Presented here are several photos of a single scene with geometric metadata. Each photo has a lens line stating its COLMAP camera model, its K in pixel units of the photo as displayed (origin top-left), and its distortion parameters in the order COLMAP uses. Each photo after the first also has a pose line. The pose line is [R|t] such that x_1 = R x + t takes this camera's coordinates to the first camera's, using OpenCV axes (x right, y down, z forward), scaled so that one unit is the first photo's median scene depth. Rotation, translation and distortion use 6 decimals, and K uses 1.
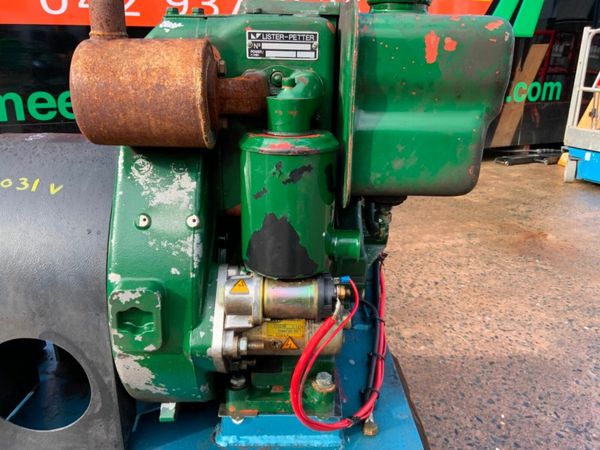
lens RADIAL K [[492.1, 0, 300.0], [0, 492.1, 225.0], [0, 0, 1]] dist [0.078094, -0.173837]
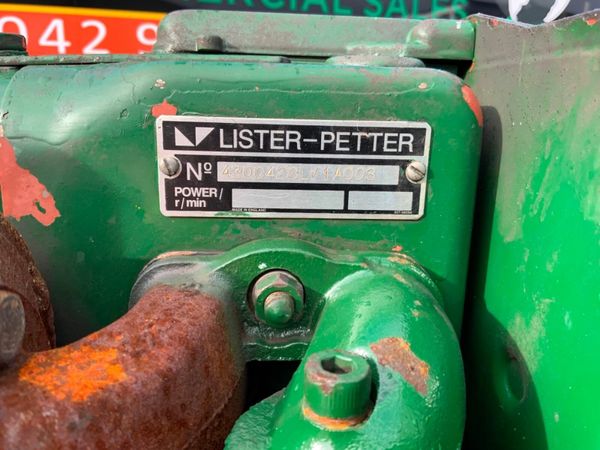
lens RADIAL K [[492.1, 0, 300.0], [0, 492.1, 225.0], [0, 0, 1]] dist [0.078094, -0.173837]
pose [[0.999336, -0.000018, 0.036426, -0.042176], [0.002680, 0.997326, -0.073031, -0.311797], [-0.036327, 0.073080, 0.996664, 0.733841]]
